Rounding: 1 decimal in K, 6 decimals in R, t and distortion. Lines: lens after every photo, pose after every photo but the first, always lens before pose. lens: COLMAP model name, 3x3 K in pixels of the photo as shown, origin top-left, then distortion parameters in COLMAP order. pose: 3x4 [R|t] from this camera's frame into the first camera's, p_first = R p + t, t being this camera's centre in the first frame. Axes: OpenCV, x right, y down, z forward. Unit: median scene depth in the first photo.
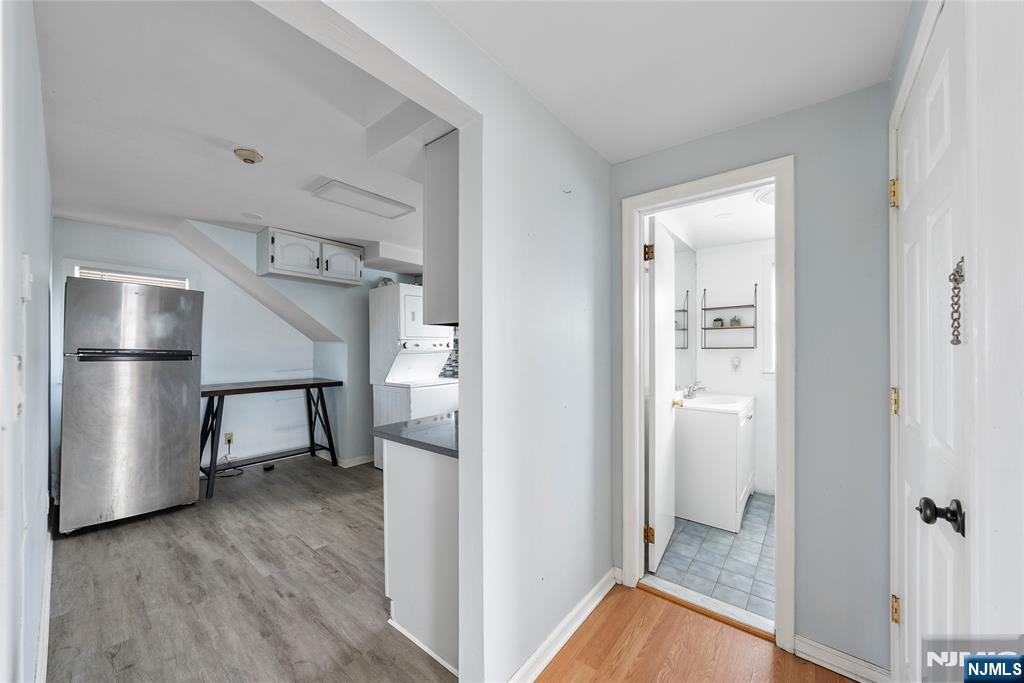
lens RADIAL K [[368.9, 0, 509.6], [0, 368.9, 347.1], [0, 0, 1]] dist [0.000551, -0.000047]
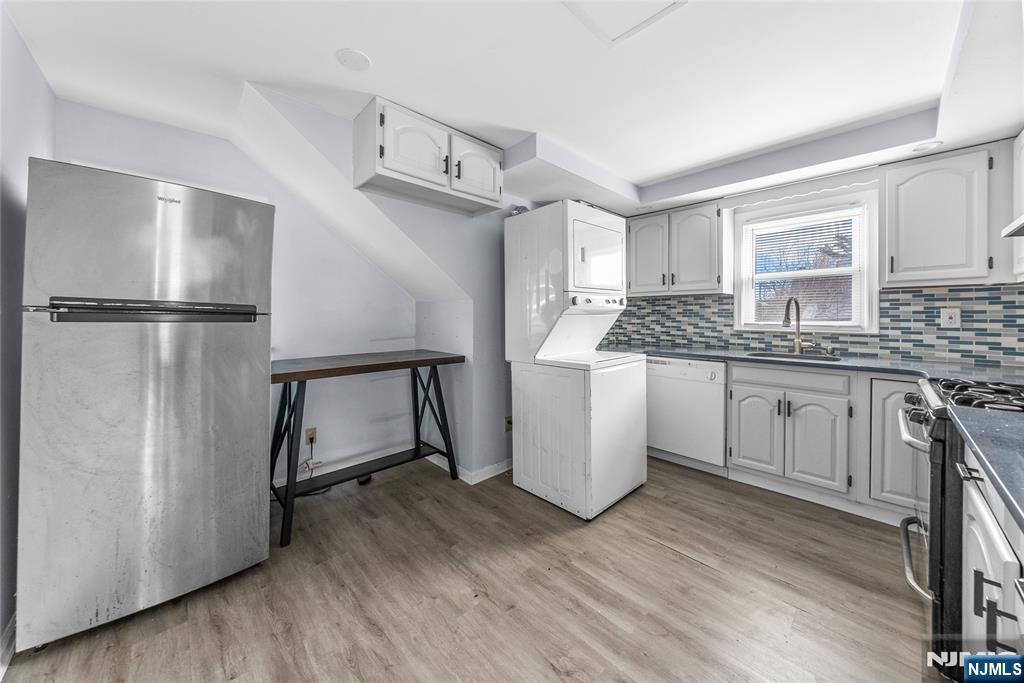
lens RADIAL K [[354.3, 0, 513.1], [0, 354.3, 318.5], [0, 0, 1]] dist [-0.000609, 0.000071]
pose [[0.993305, -0.000089, -0.115517, -0.331202], [0.000801, 0.999981, 0.006115, 0.022765], [0.115515, -0.006166, 0.993287, 0.413345]]
